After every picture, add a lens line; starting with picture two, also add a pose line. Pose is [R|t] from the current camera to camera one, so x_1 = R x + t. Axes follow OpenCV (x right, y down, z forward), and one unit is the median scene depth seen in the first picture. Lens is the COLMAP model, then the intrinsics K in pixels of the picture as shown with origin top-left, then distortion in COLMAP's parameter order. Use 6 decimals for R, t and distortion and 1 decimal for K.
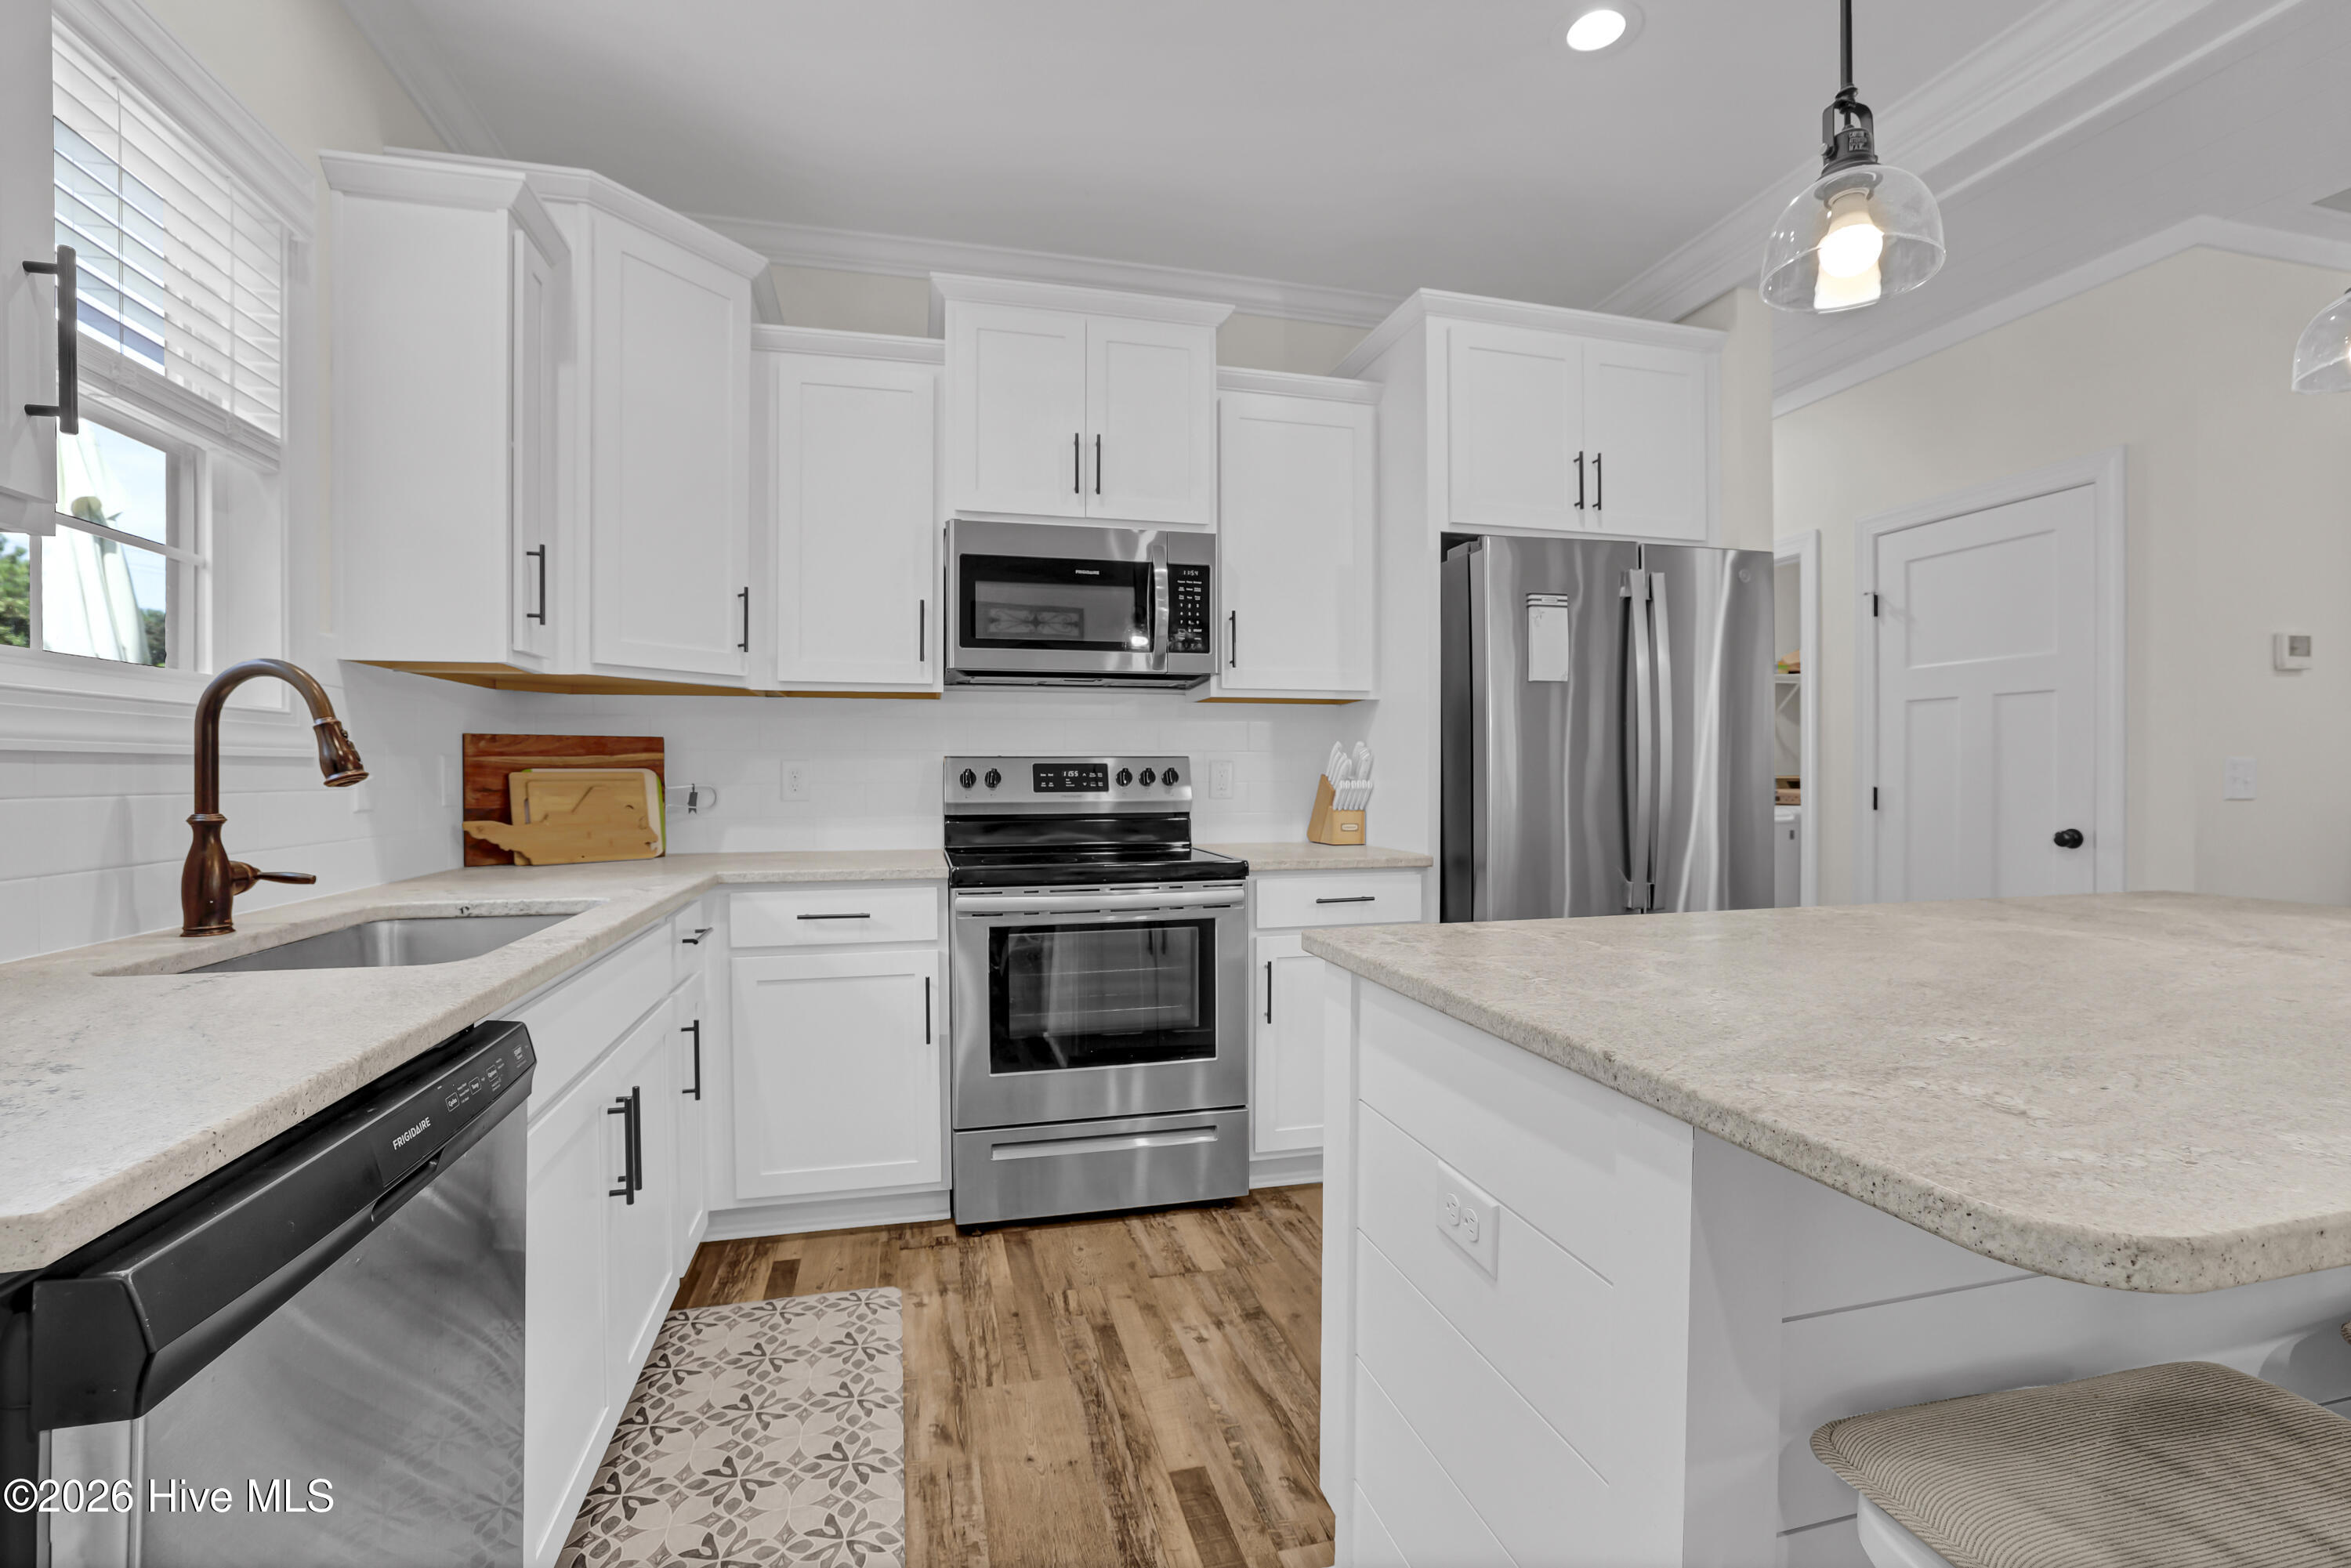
lens RADIAL K [[1020.9, 0, 1168.6], [0, 1020.9, 766.0], [0, 0, 1]] dist [-0.024600, 0.006900]
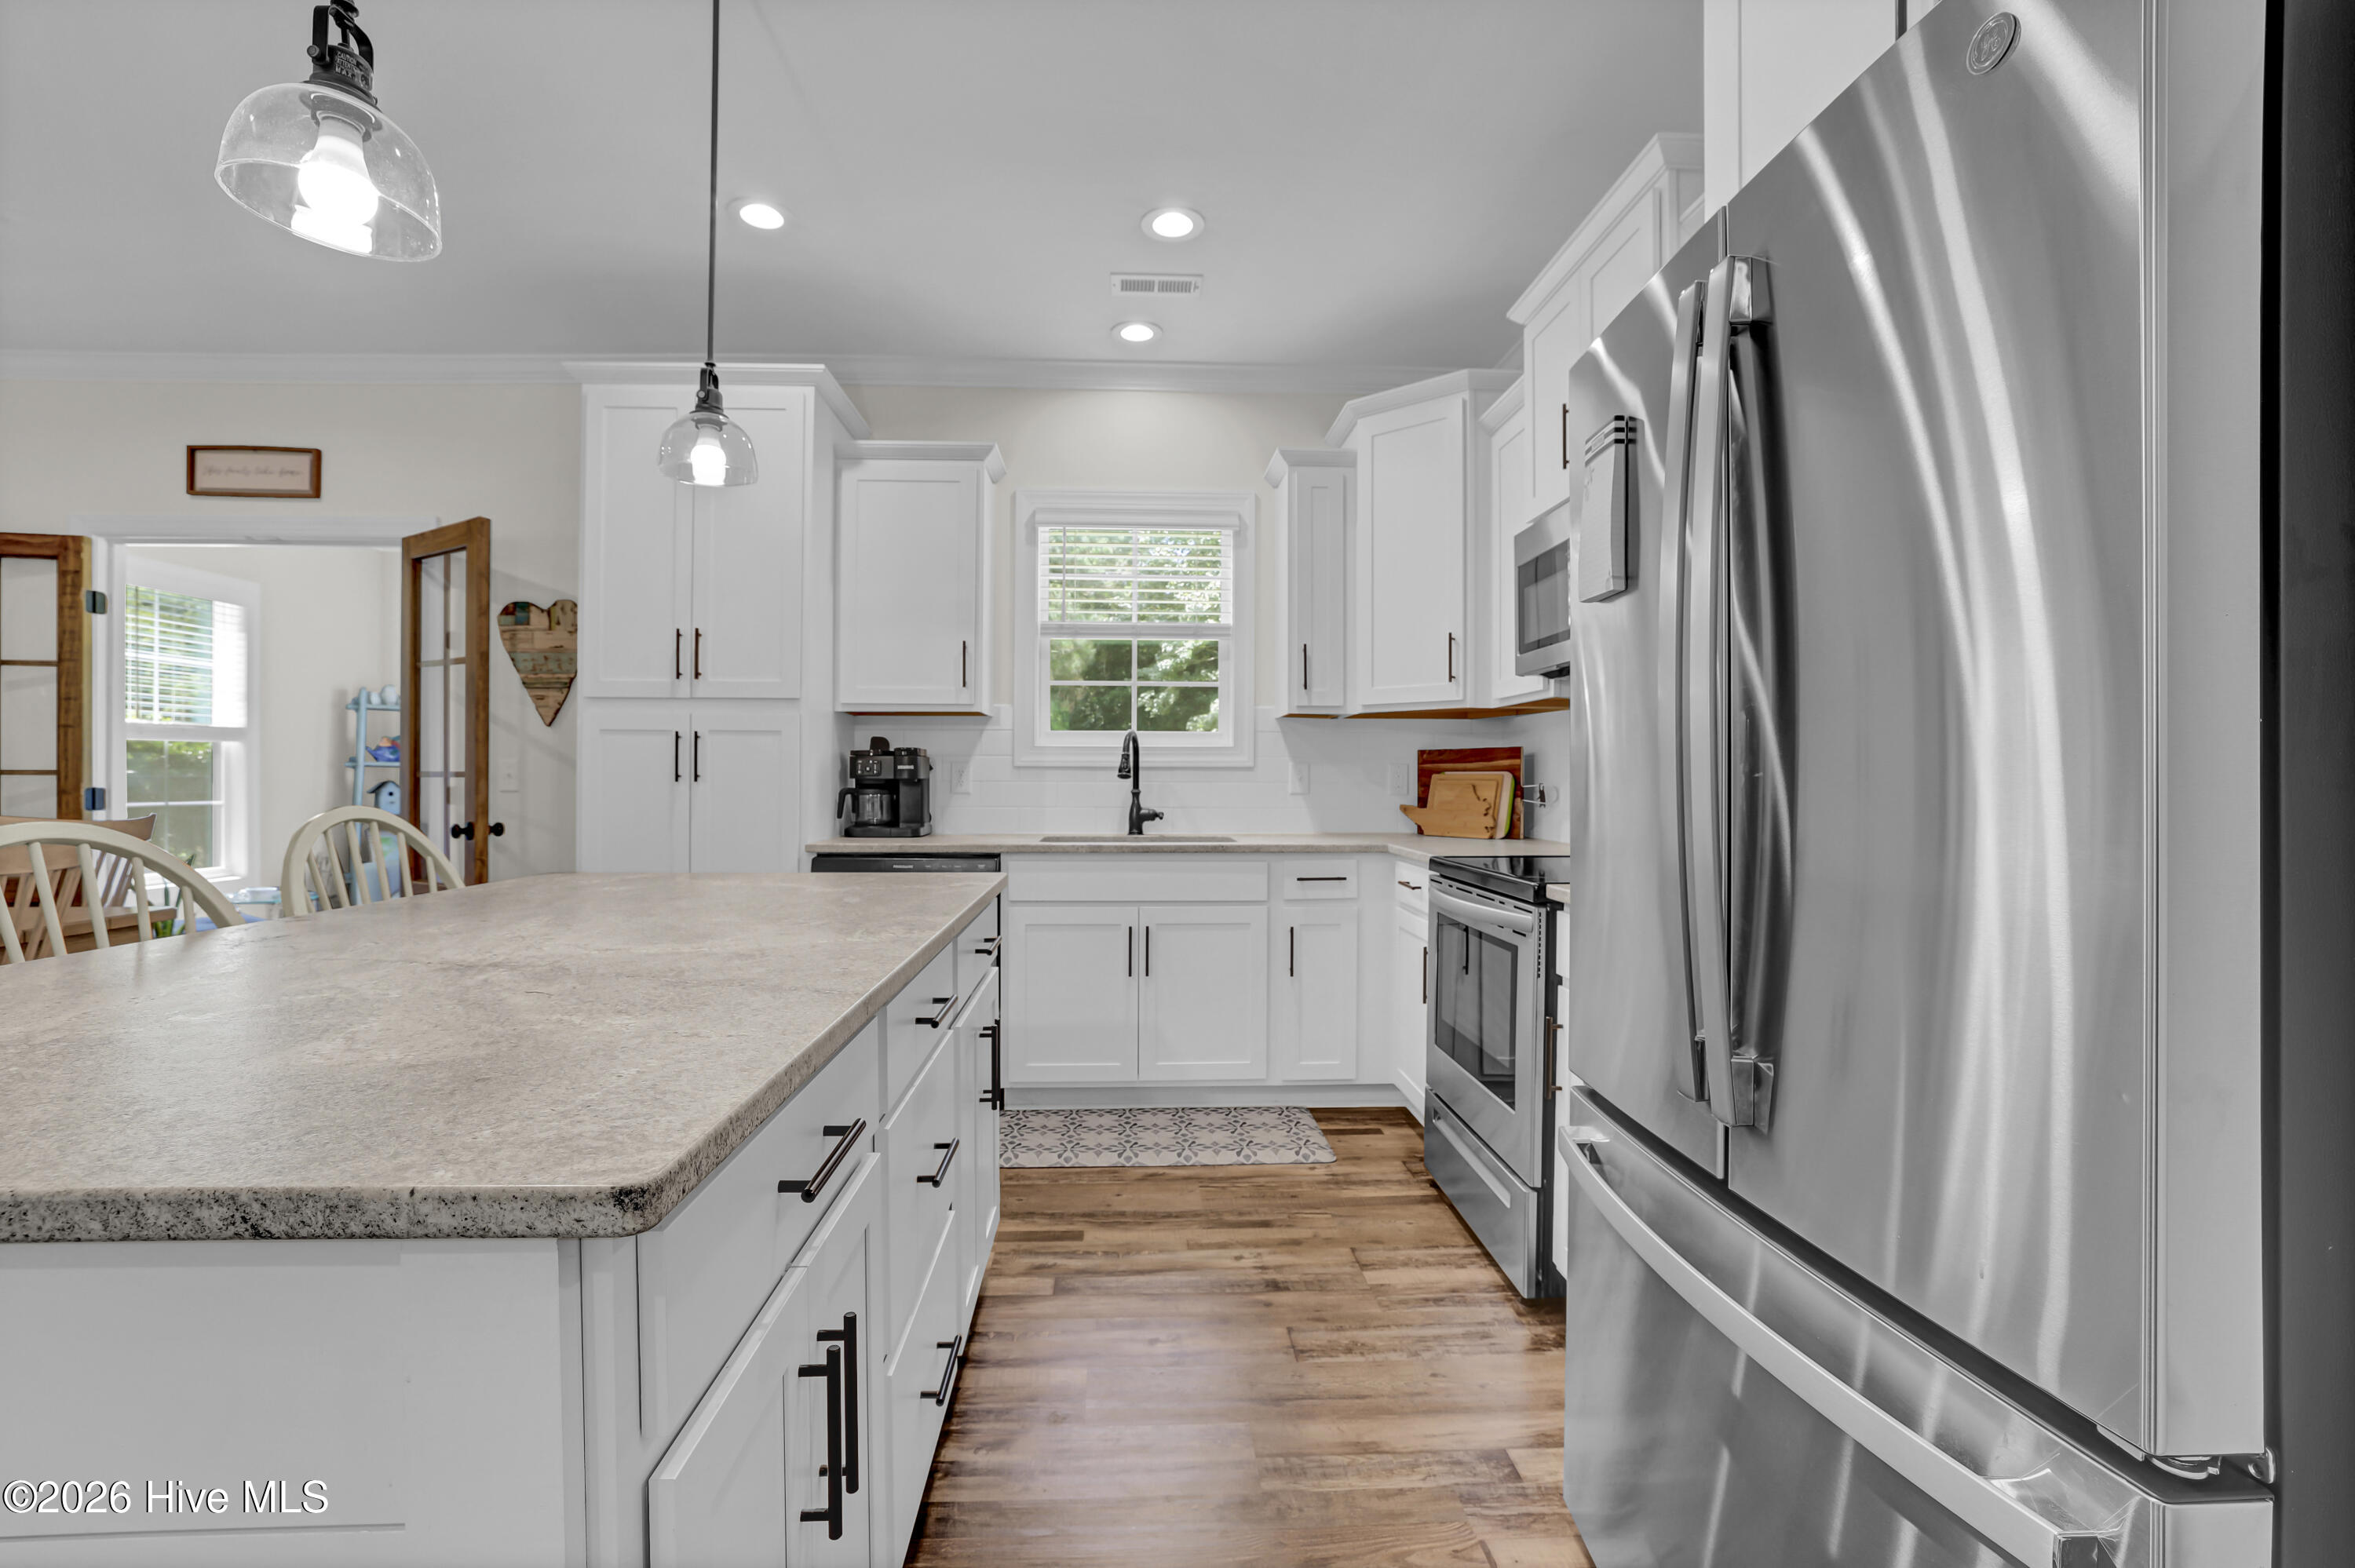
lens RADIAL K [[1022.5, 0, 1160.5], [0, 1022.5, 781.5], [0, 0, 1]] dist [-0.024600, 0.006900]
pose [[-0.197503, 0.002223, -0.980300, 1.145039], [0.005006, 0.999987, 0.001259, 0.016485], [0.980290, -0.004659, -0.197511, 1.099111]]
